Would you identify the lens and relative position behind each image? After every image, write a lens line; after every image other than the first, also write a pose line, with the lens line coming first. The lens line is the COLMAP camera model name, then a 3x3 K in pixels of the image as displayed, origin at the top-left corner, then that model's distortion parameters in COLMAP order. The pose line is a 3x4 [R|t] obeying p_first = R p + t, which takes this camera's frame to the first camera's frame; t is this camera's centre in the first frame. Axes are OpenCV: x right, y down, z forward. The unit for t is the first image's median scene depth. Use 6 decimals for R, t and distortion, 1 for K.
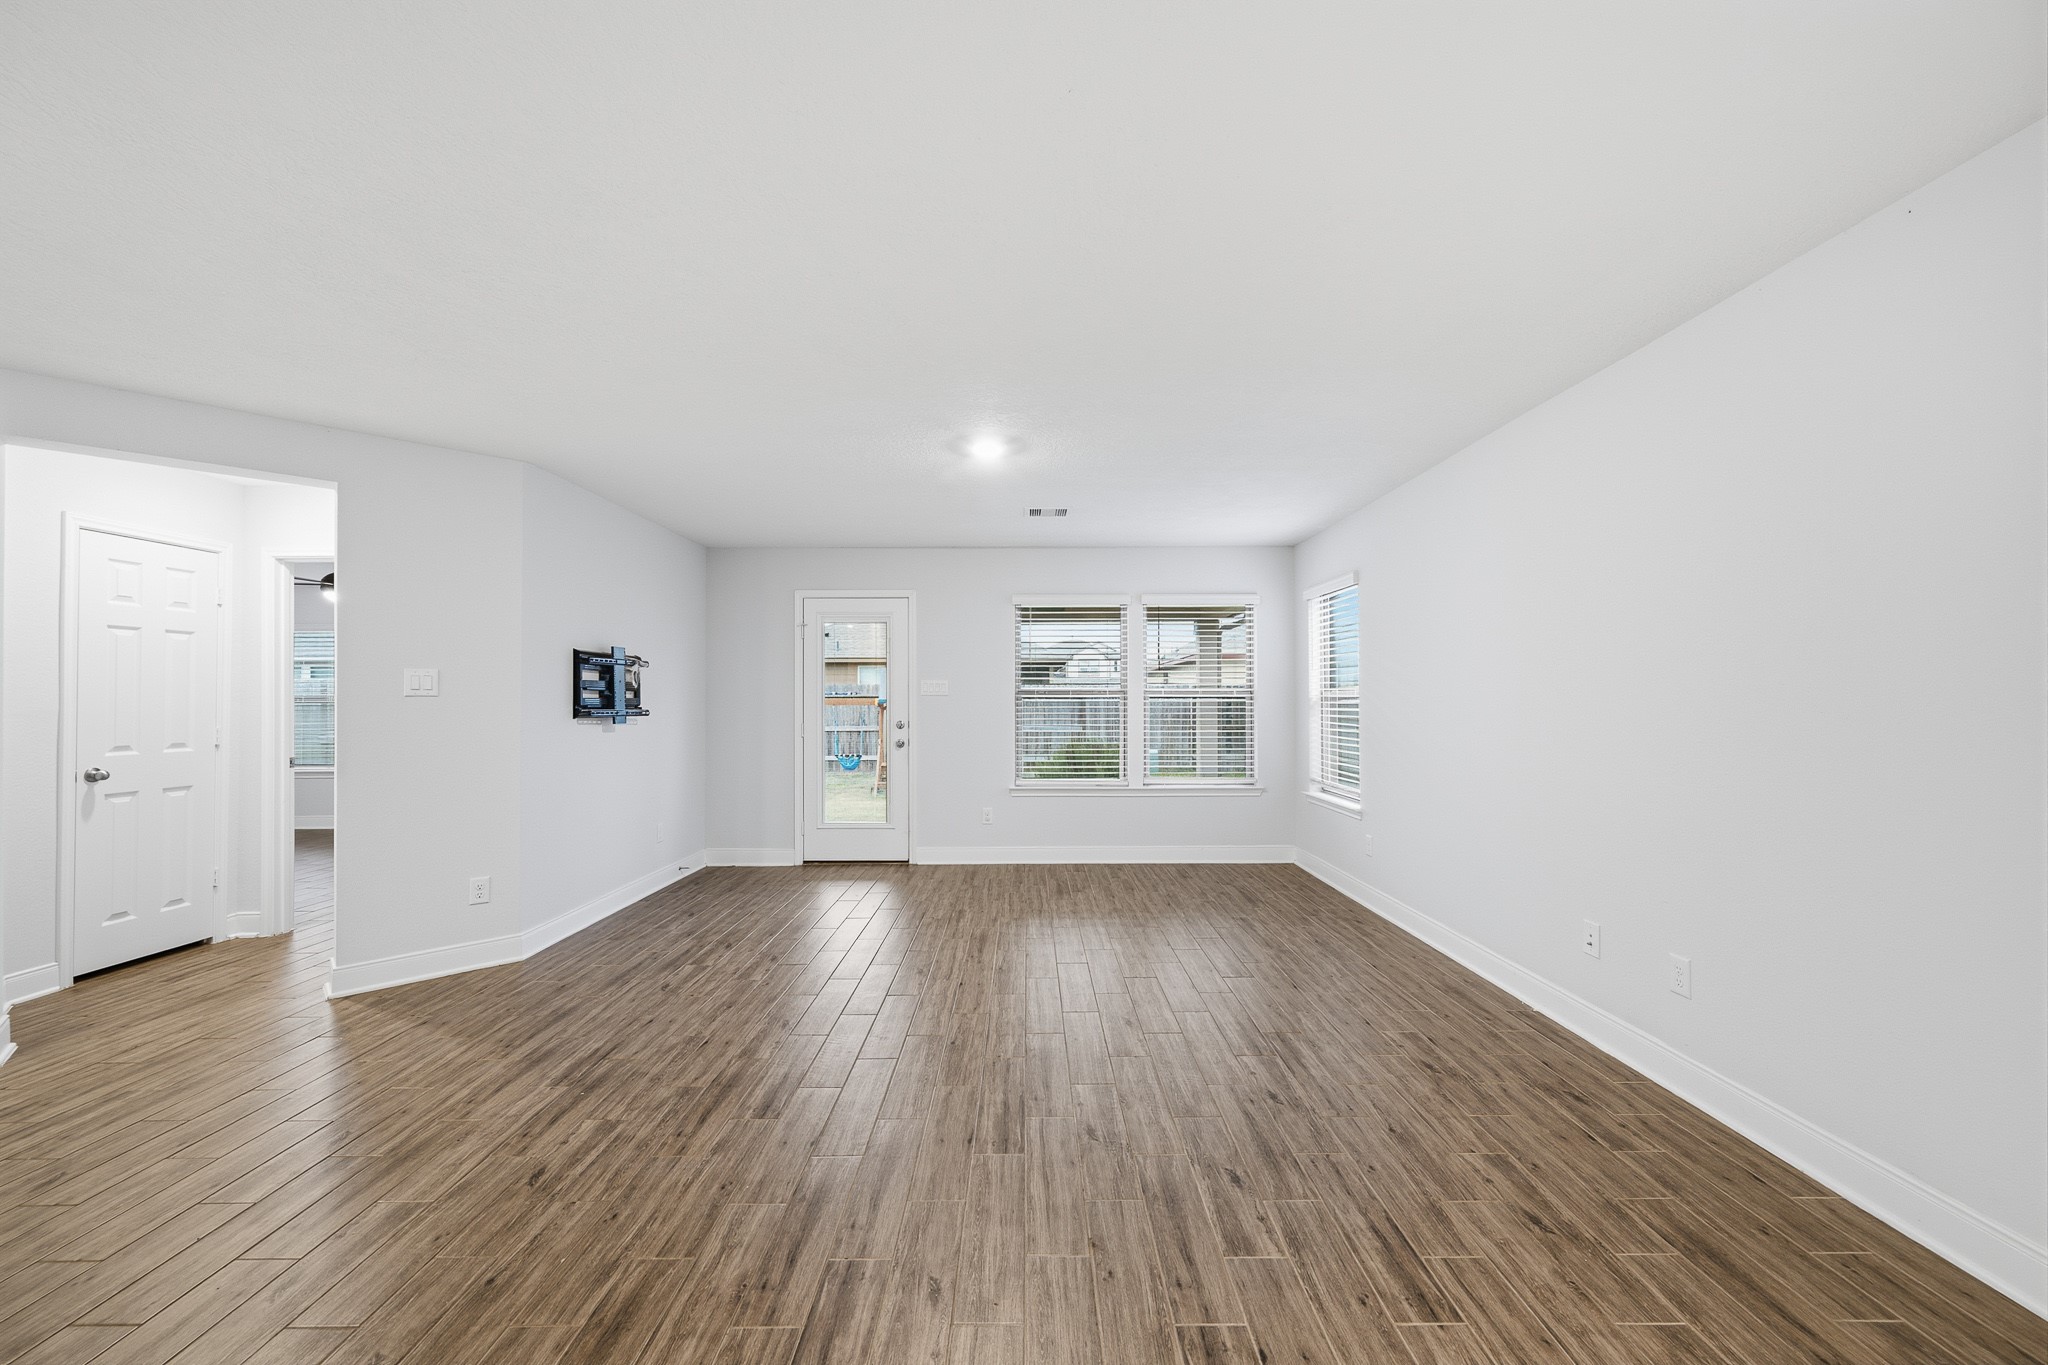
lens RADIAL K [[811.6, 0, 1033.1], [0, 811.6, 692.3], [0, 0, 1]] dist [0.000304, -0.000036]
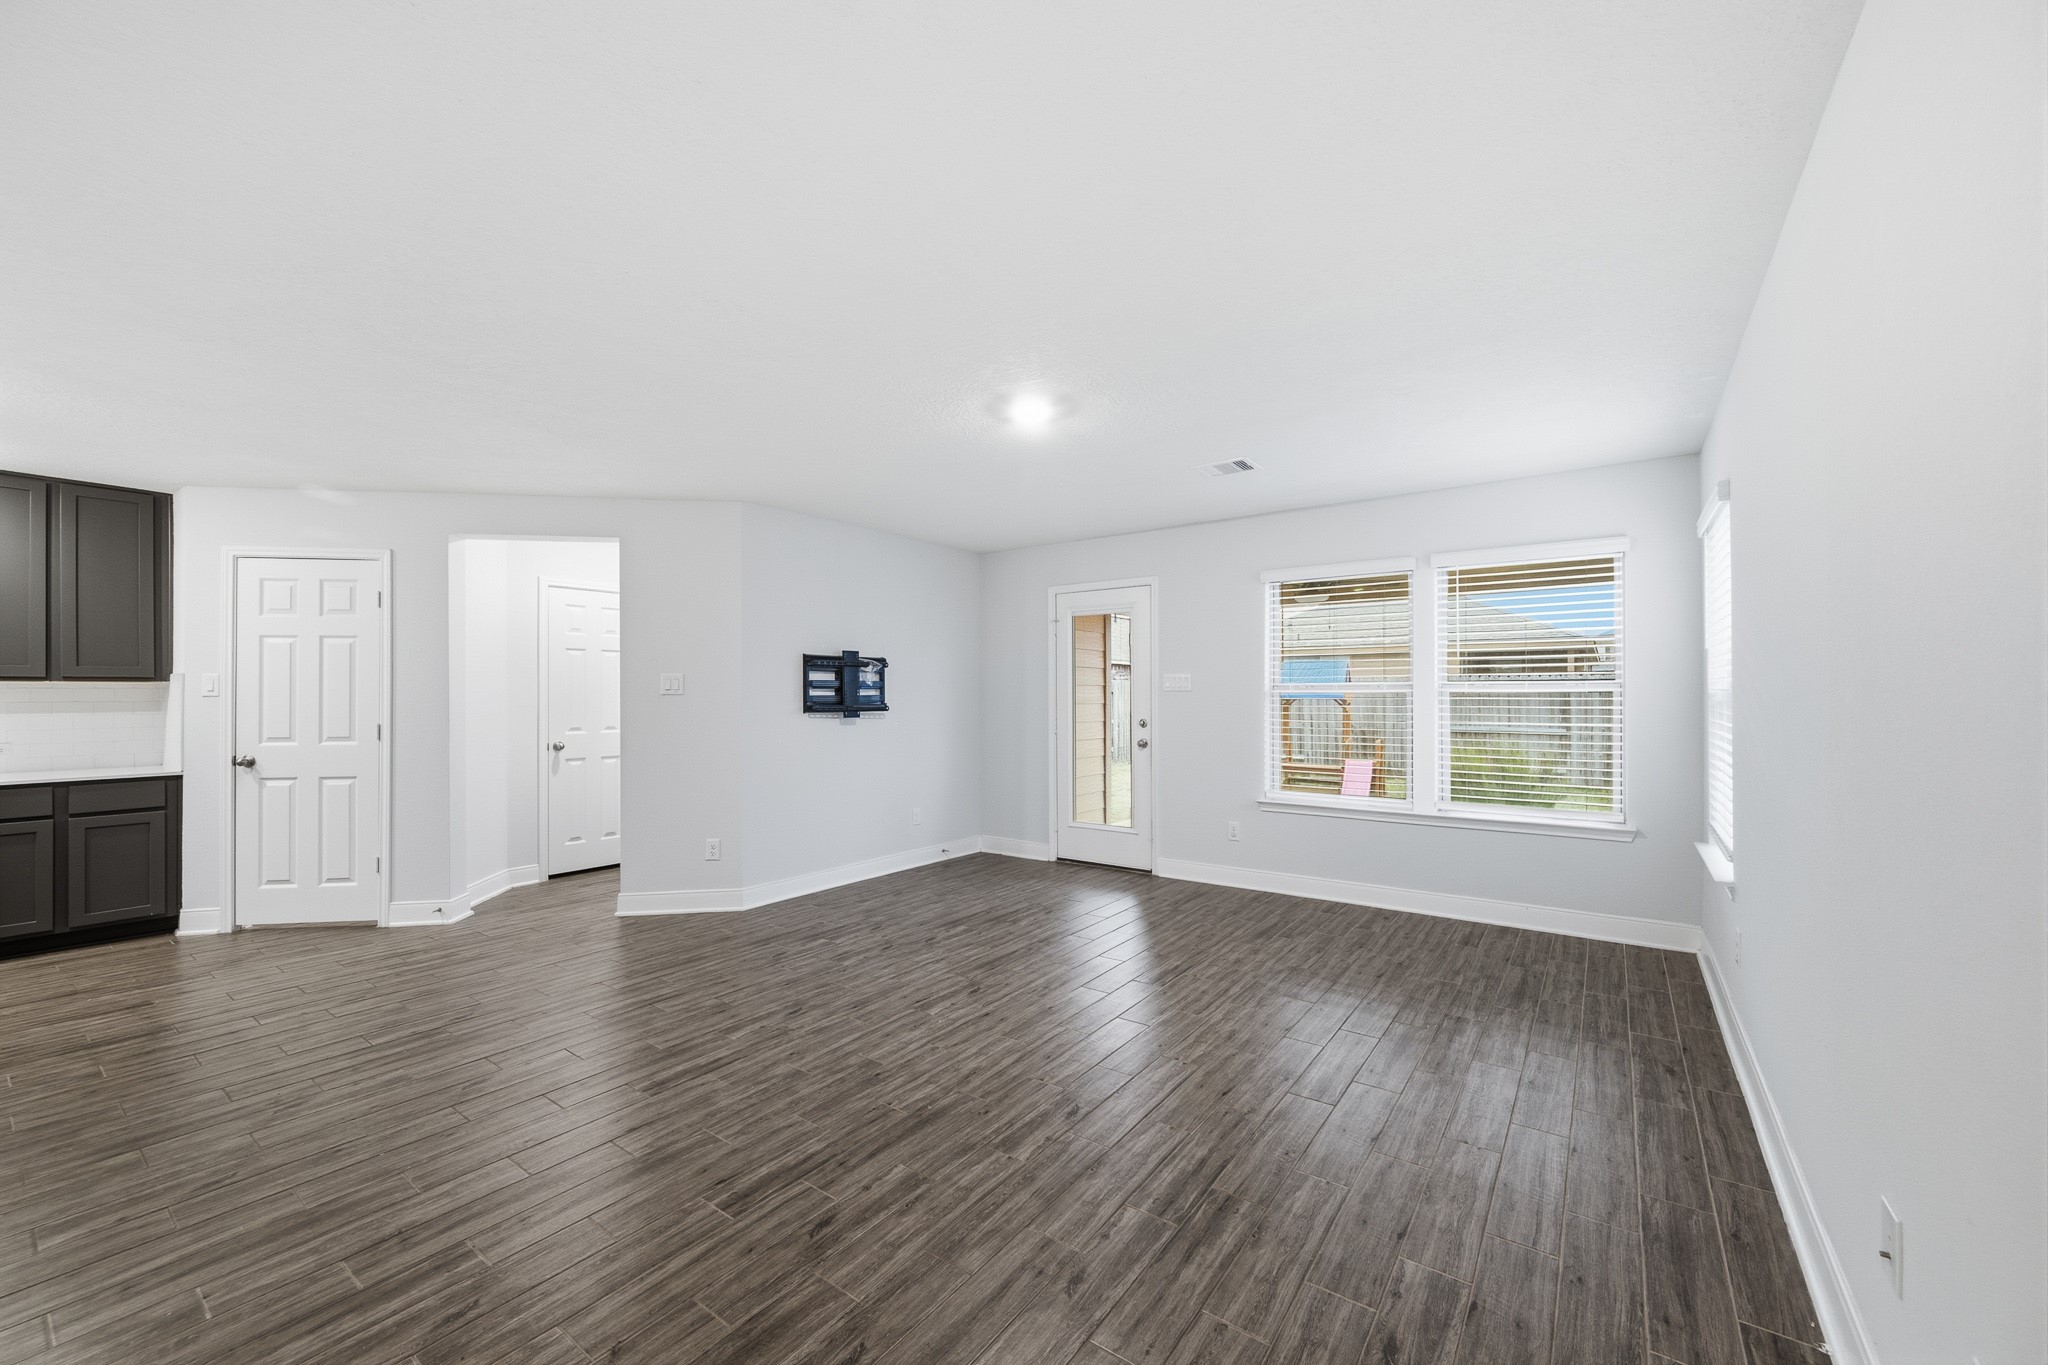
lens RADIAL K [[811.6, 0, 1033.1], [0, 811.6, 692.3], [0, 0, 1]] dist [0.000304, -0.000036]
pose [[0.800171, -0.002034, -0.599769, 0.414647], [0.007457, 0.999951, 0.006557, -0.002811], [0.599726, -0.009719, 0.800147, 0.264249]]
